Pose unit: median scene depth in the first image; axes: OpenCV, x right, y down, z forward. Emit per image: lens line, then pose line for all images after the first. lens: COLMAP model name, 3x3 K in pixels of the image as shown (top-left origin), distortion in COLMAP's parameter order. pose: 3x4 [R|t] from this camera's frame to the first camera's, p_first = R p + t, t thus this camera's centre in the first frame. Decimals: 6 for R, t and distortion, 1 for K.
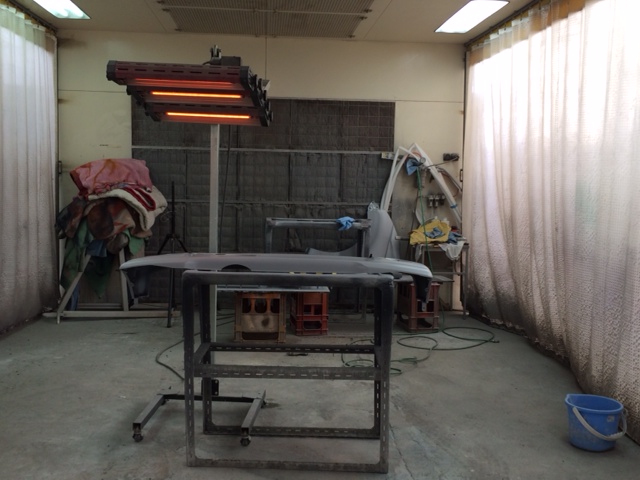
lens RADIAL K [[720.2, 0, 320.0], [0, 720.2, 240.0], [0, 0, 1]] dist [0.075352, -0.173701]
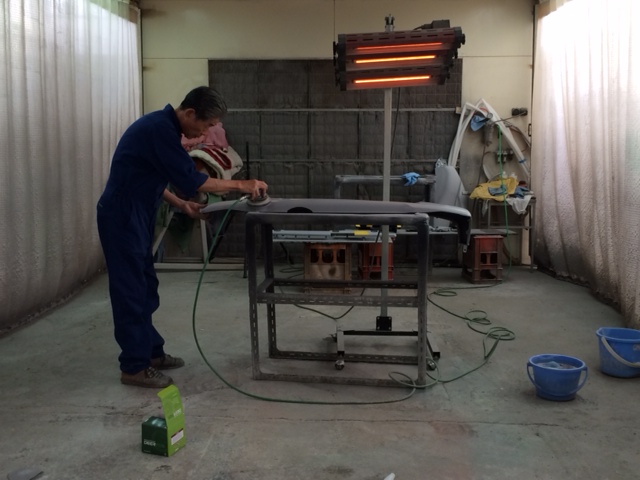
lens RADIAL K [[772.5, 0, 320.0], [0, 772.5, 240.0], [0, 0, 1]] dist [0.051537, 0.018569]
pose [[0.992034, -0.004796, -0.125881, 0.043939], [0.009584, 0.999252, 0.037455, 0.021215], [0.125608, -0.038363, 0.991338, -0.116415]]
